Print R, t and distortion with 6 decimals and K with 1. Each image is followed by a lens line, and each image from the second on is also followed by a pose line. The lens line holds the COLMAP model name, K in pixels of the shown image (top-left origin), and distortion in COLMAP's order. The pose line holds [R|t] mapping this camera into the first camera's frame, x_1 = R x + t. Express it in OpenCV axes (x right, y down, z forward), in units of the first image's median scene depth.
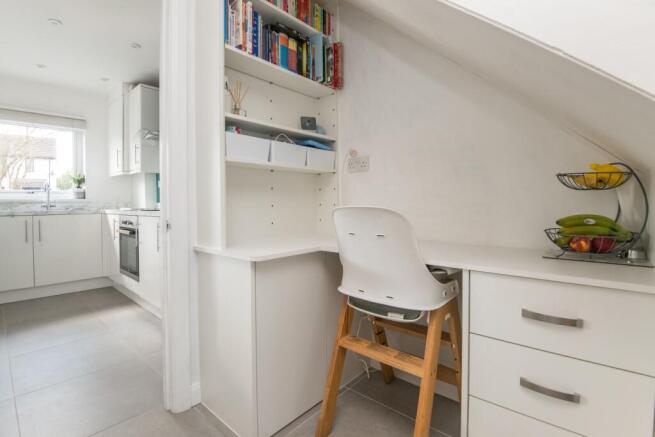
lens RADIAL K [[311.4, 0, 325.9], [0, 311.4, 210.0], [0, 0, 1]] dist [-0.000602, -0.026206]
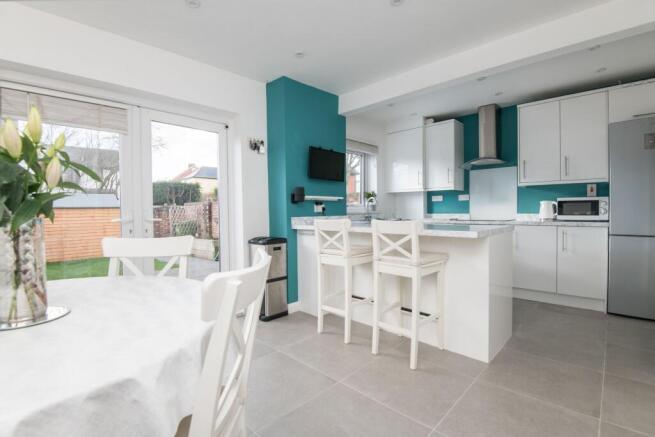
lens RADIAL K [[311.4, 0, 325.9], [0, 311.4, 210.0], [0, 0, 1]] dist [-0.000602, -0.026206]
pose [[0.999385, -0.004984, -0.034716, -0.997931], [0.004147, 0.999700, -0.024146, -0.011829], [0.034826, 0.023987, 0.999105, -0.246980]]
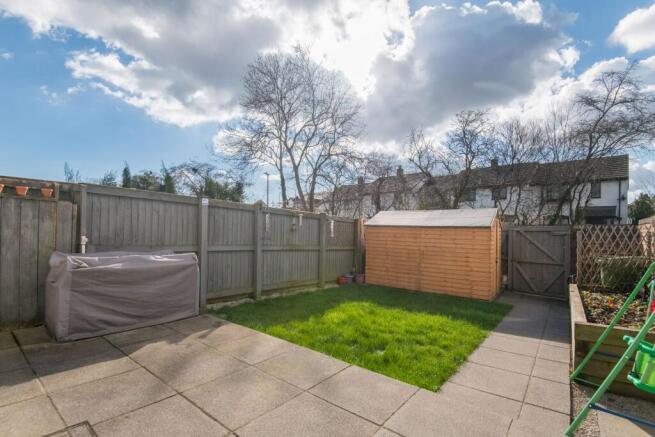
lens RADIAL K [[304.2, 0, 327.5], [0, 304.2, 218.5], [0, 0, 1]] dist [-0.017524, -0.000367]
pose [[0.074853, -0.025581, -0.996866, -1.231495], [-0.046706, 0.998484, -0.029130, -0.061163], [0.996100, 0.048740, 0.073545, 1.229886]]
